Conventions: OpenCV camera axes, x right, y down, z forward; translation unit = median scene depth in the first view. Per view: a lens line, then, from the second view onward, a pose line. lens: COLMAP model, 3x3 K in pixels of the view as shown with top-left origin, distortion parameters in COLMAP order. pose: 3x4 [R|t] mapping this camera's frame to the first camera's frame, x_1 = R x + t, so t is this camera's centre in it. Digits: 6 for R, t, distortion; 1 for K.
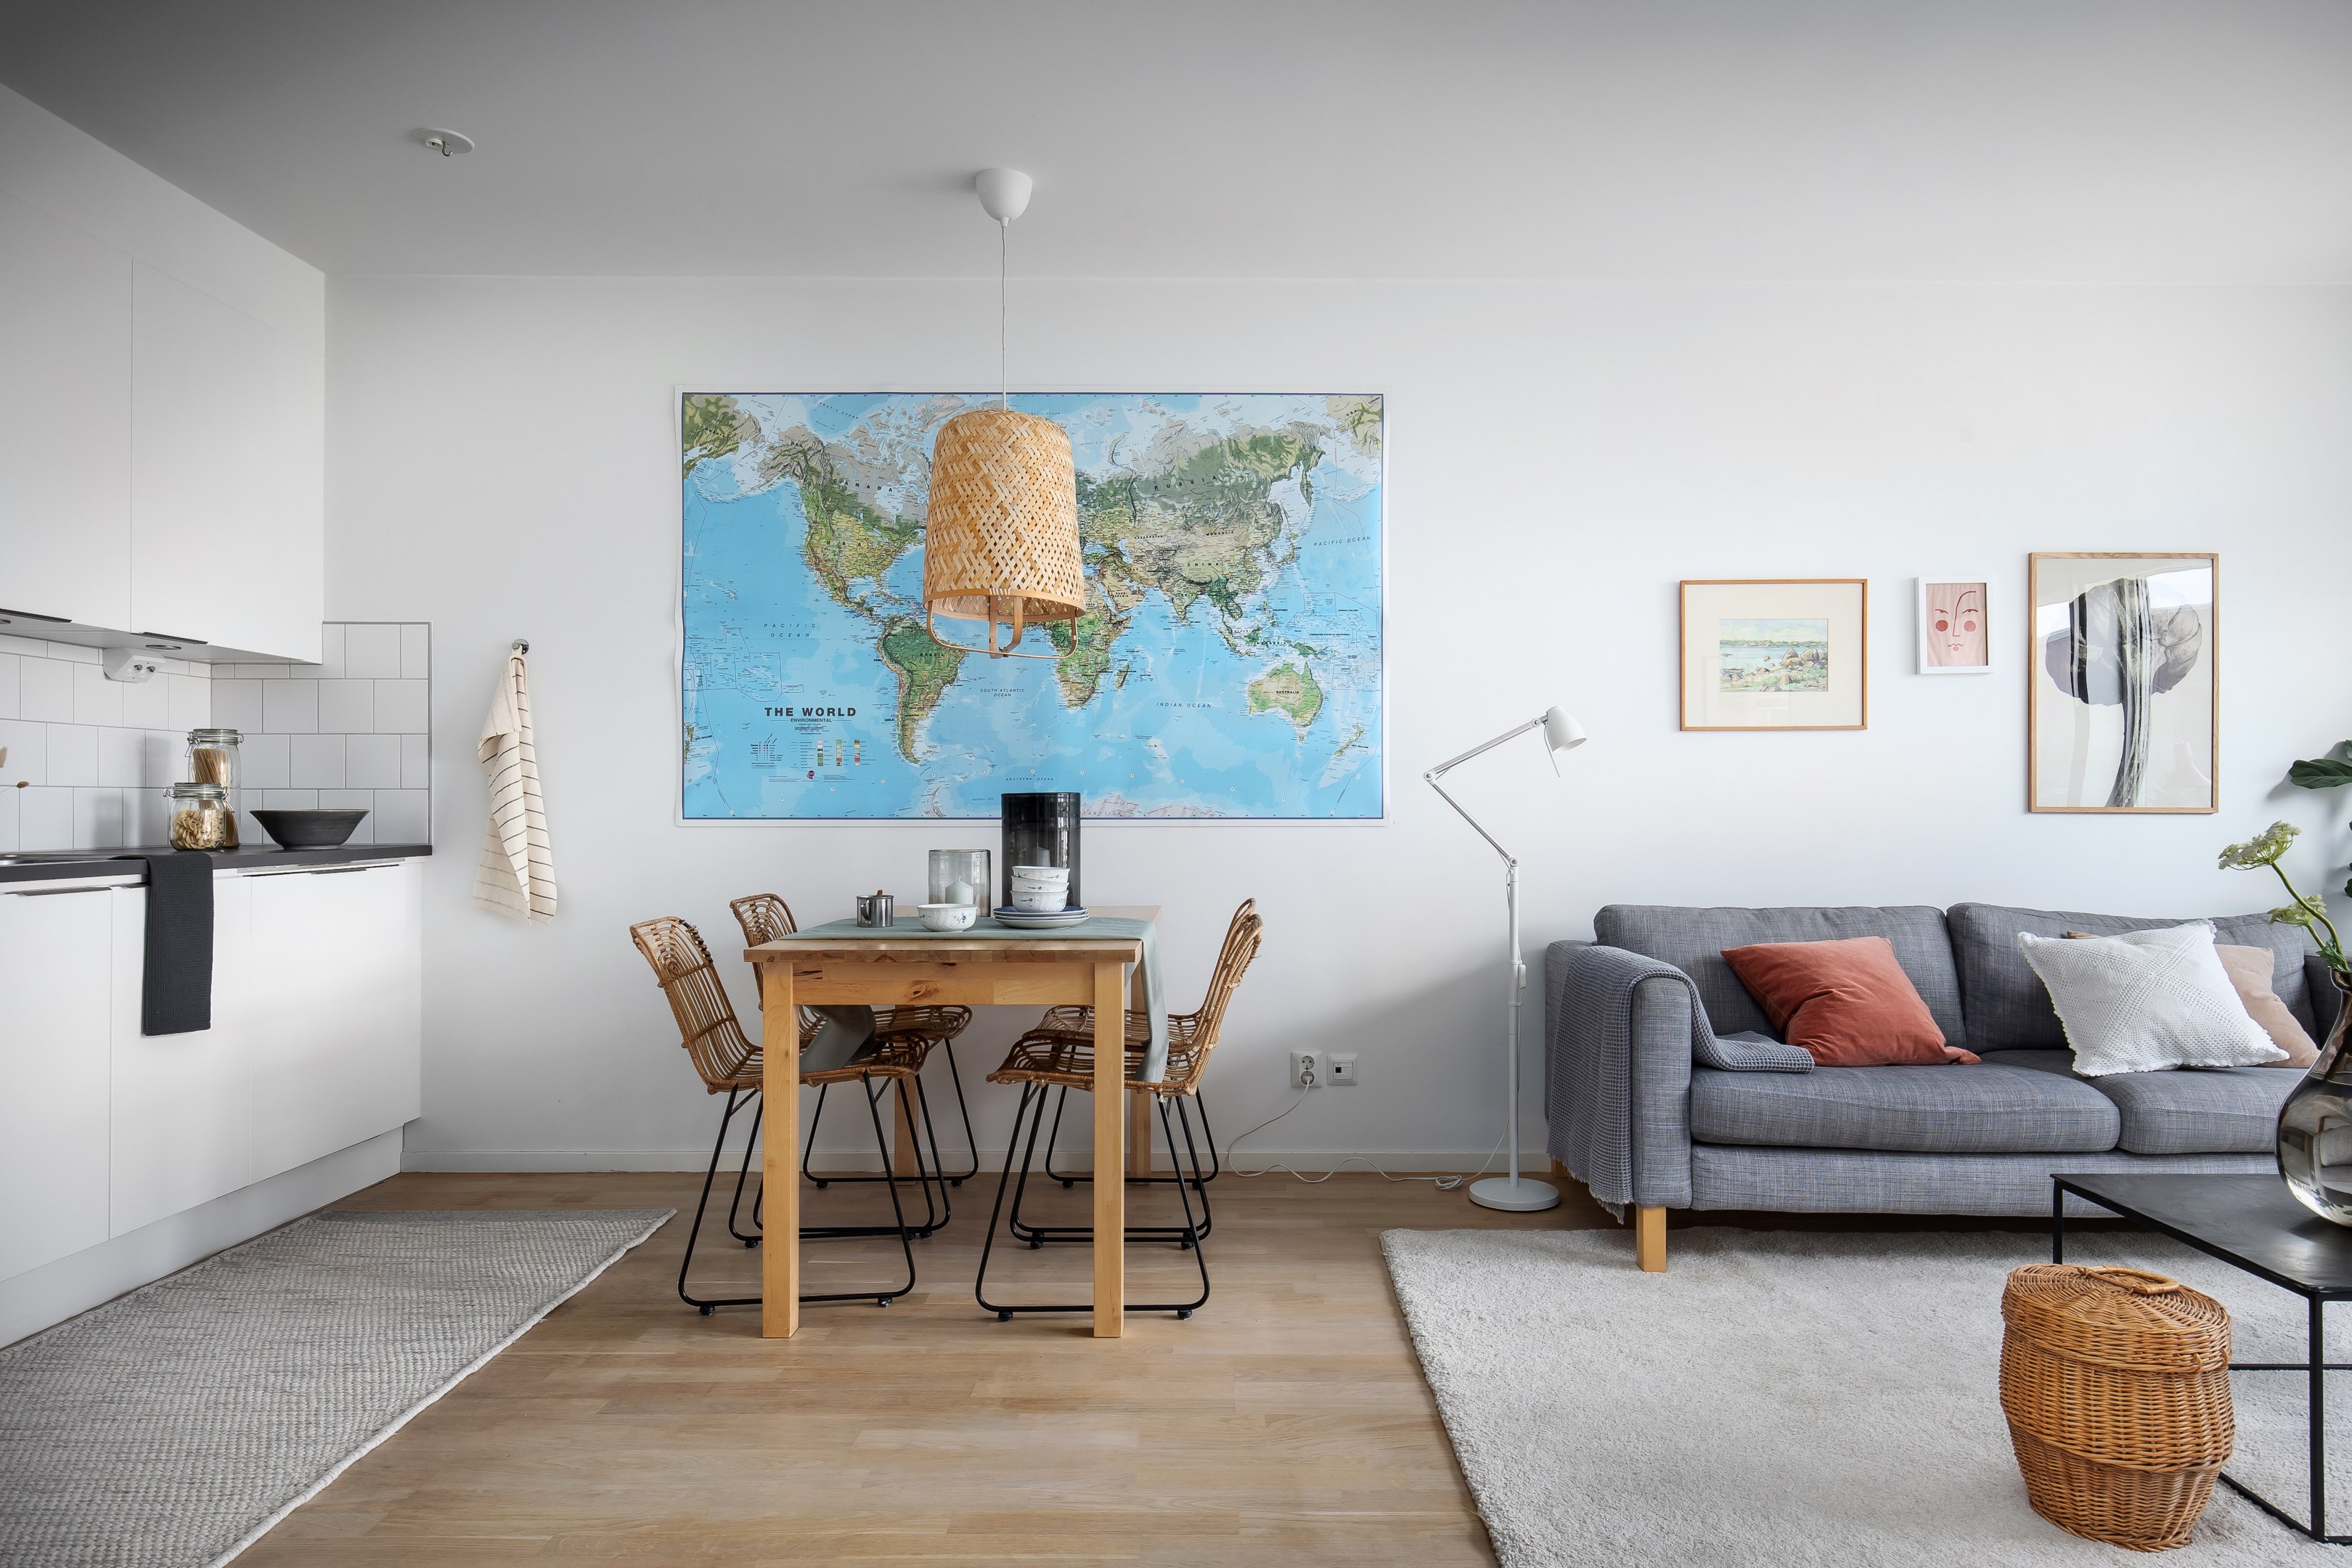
lens RADIAL K [[1427.2, 0, 1216.5], [0, 1427.2, 796.9], [0, 0, 1]] dist [0.004495, 0.001136]
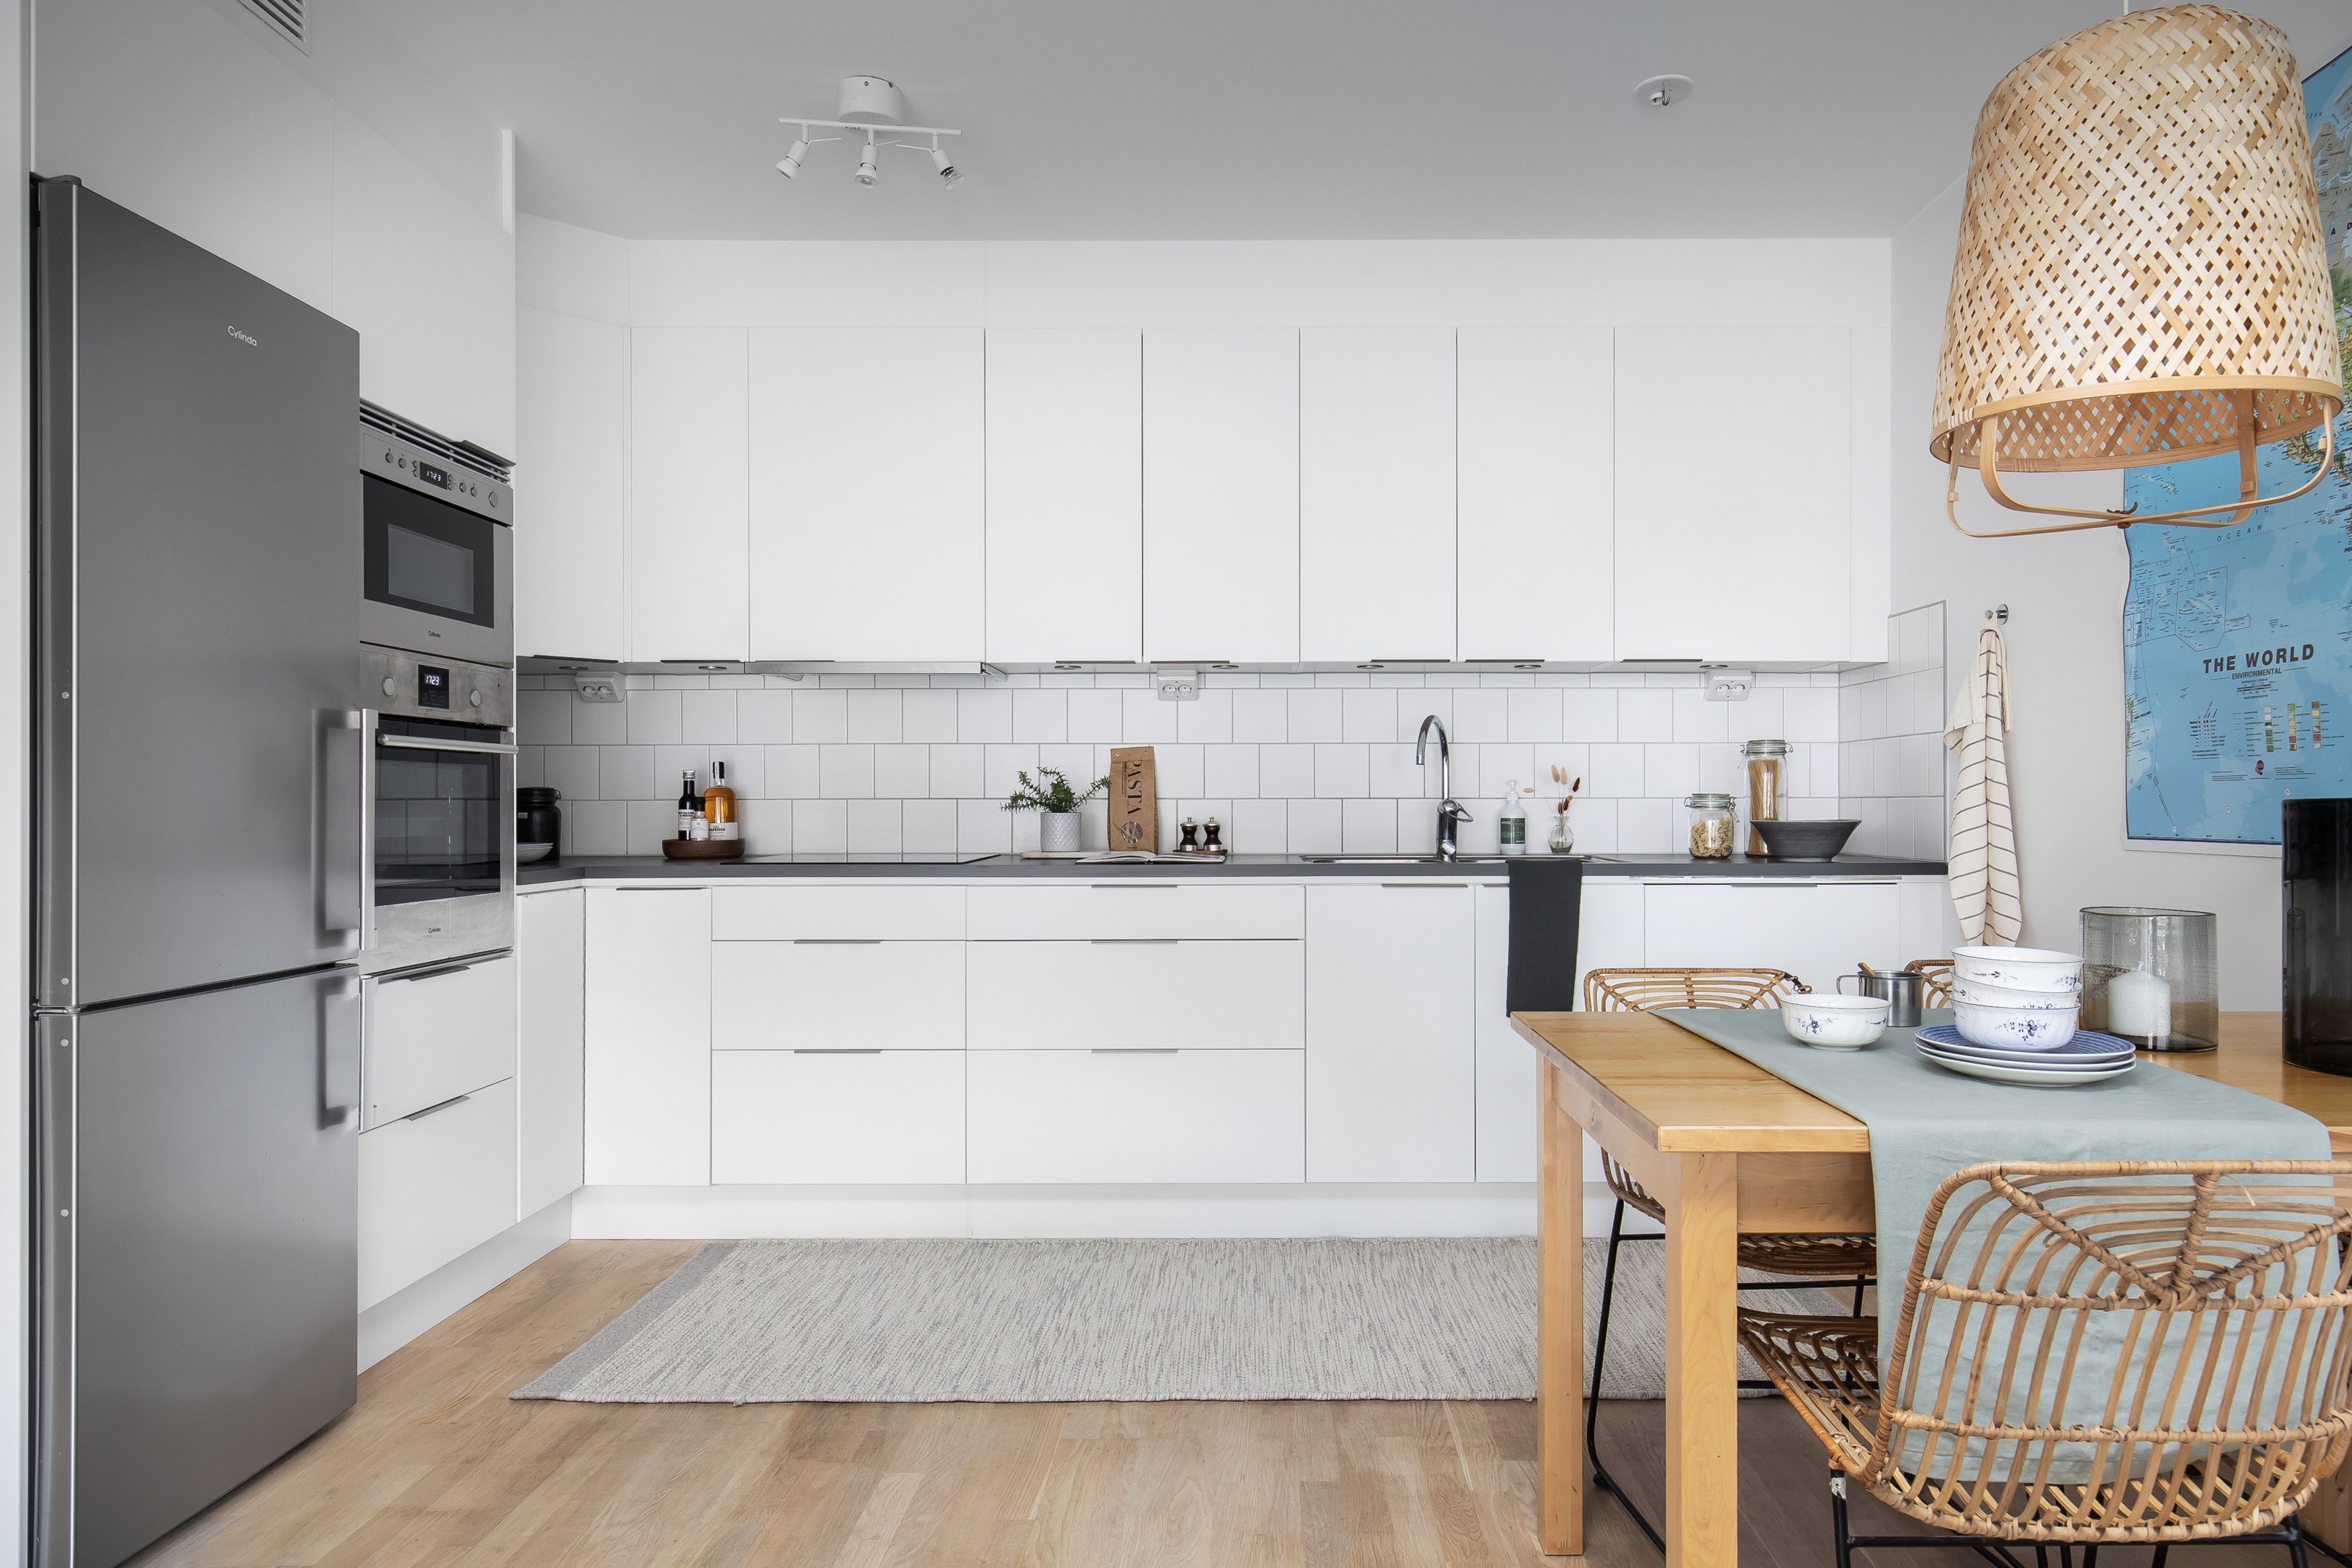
lens RADIAL K [[1419.2, 0, 1244.9], [0, 1419.2, 802.0], [0, 0, 1]] dist [-0.001037, -0.000136]
pose [[0.000191, -0.003664, -0.999993, 0.317072], [0.006559, 0.999972, -0.003663, -0.002151], [0.999978, -0.006558, 0.000215, 0.636586]]
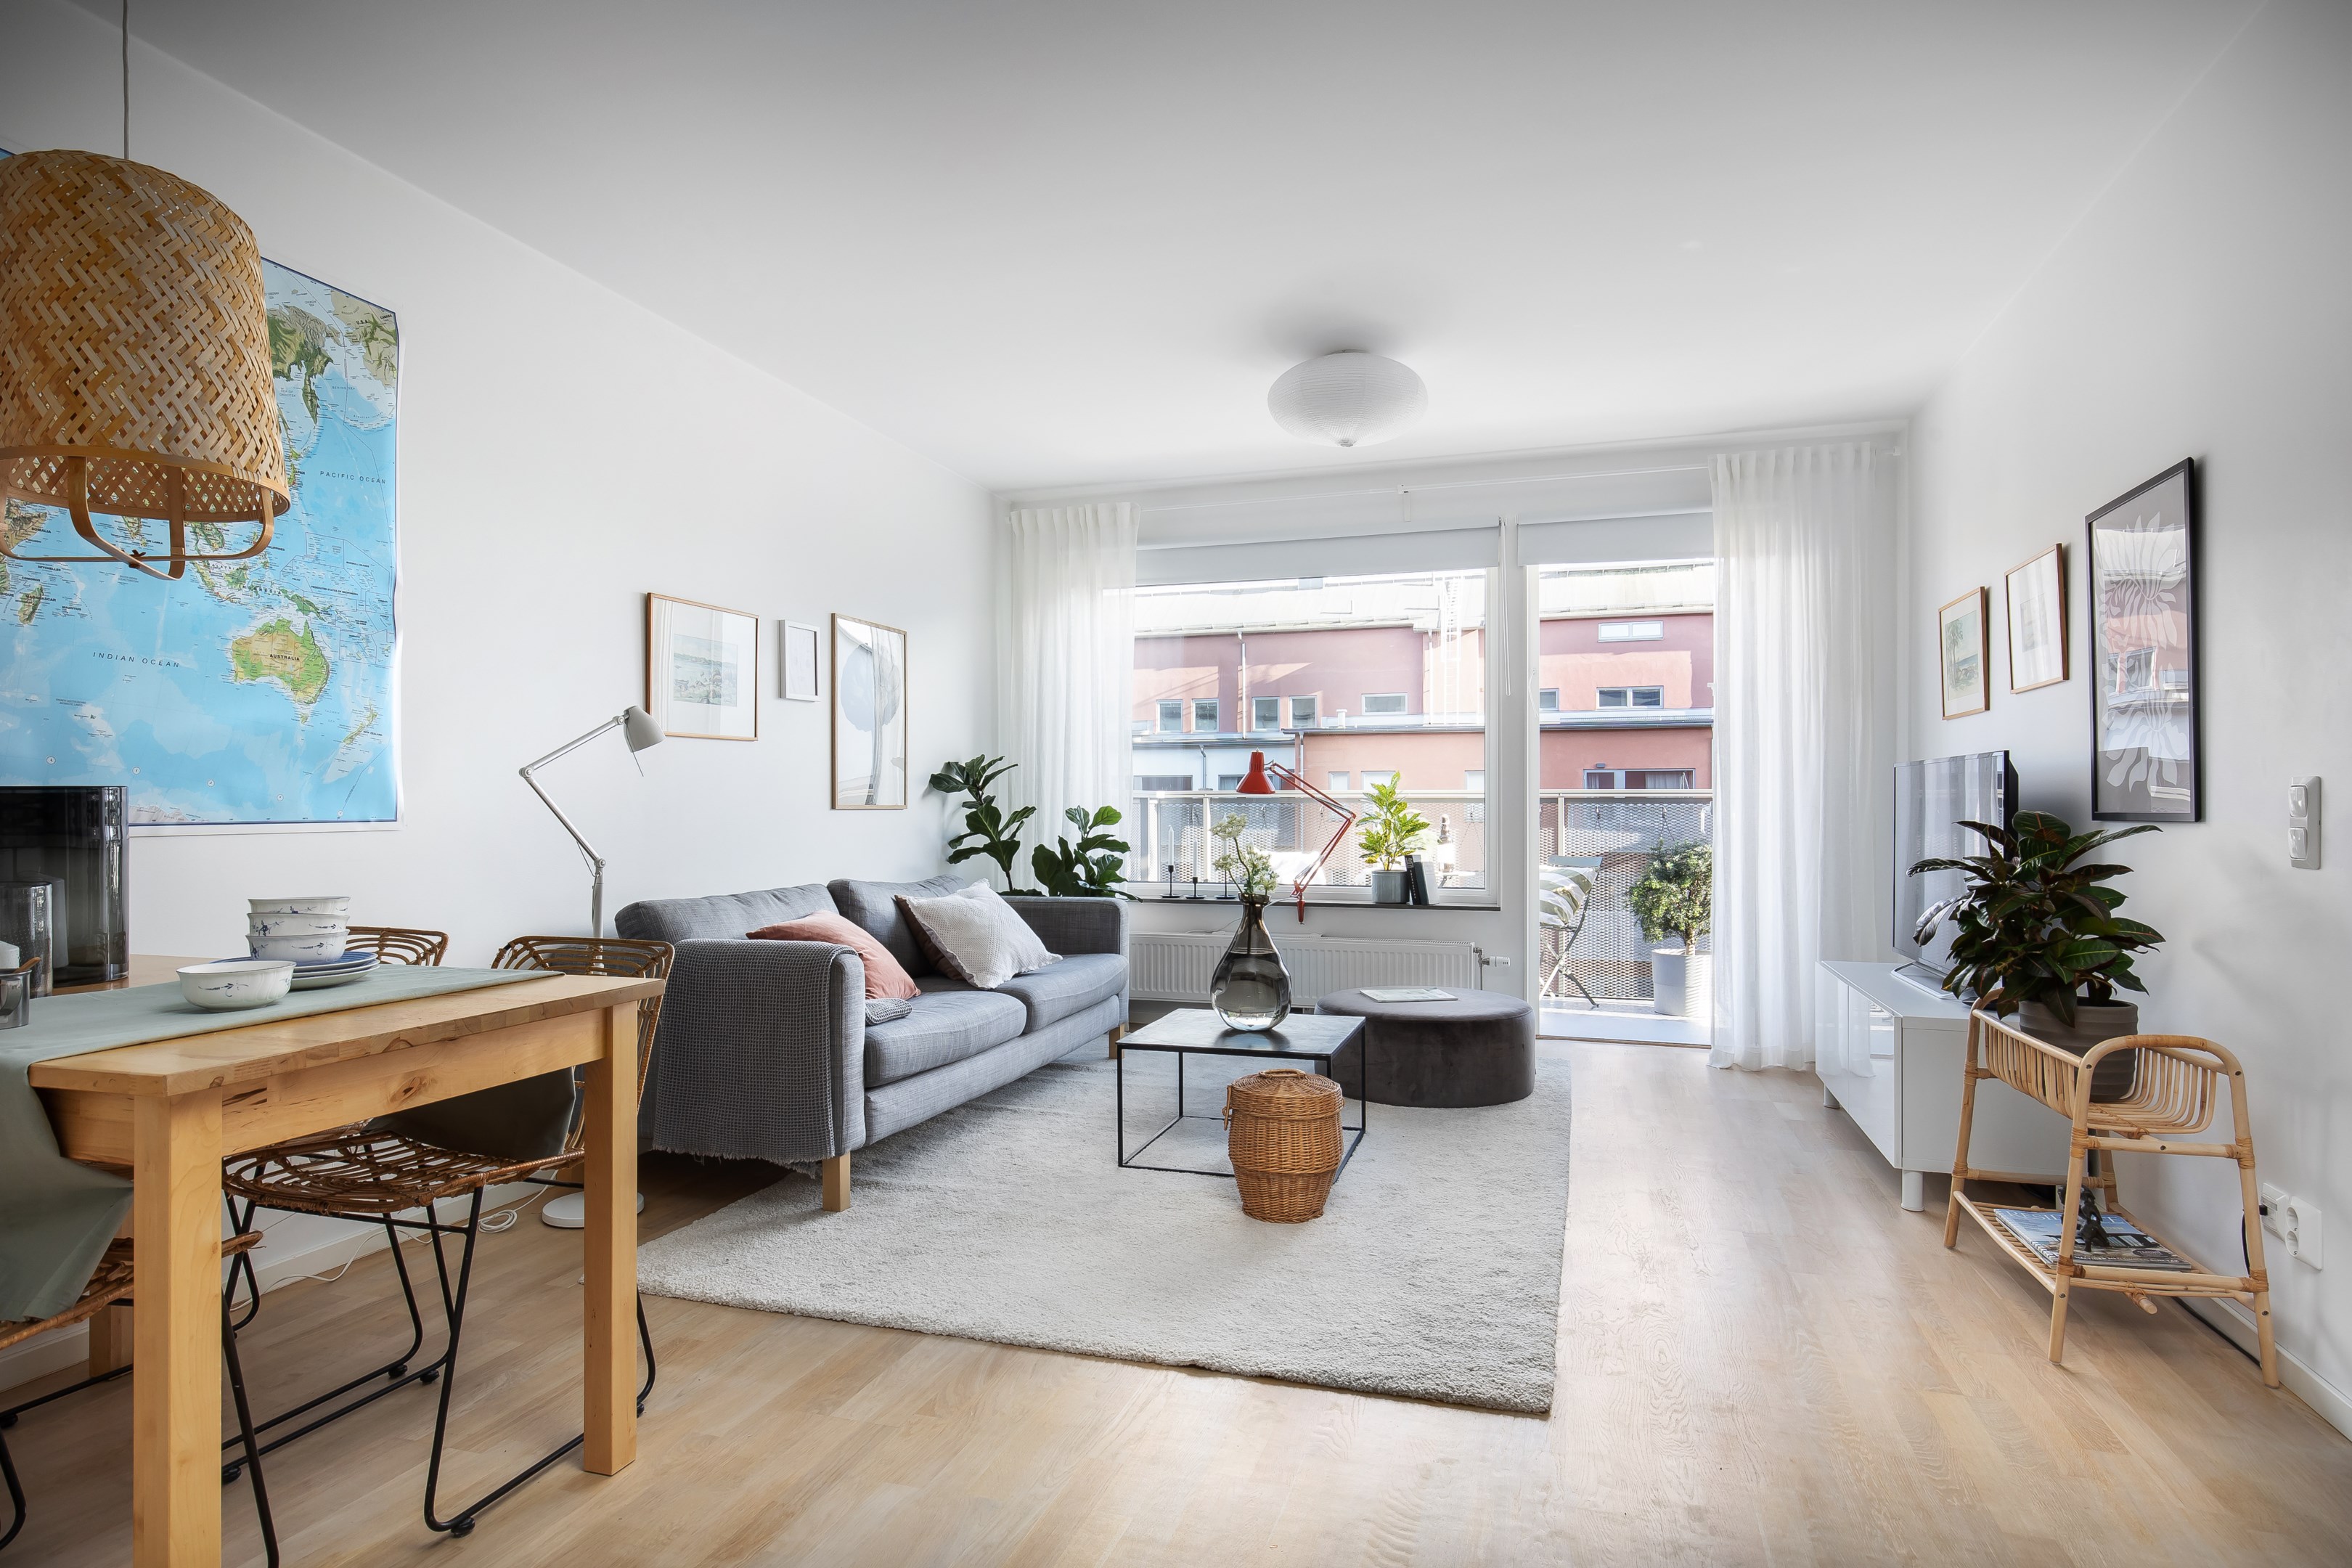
lens RADIAL K [[1285.8, 0, 1180.6], [0, 1285.8, 799.1], [0, 0, 1]] dist [0.003883, 0.000746]
pose [[0.297640, 0.001916, 0.954676, -0.503718], [-0.002765, 0.999996, -0.001145, 0.002109], [-0.954674, -0.002299, 0.297644, 0.363936]]
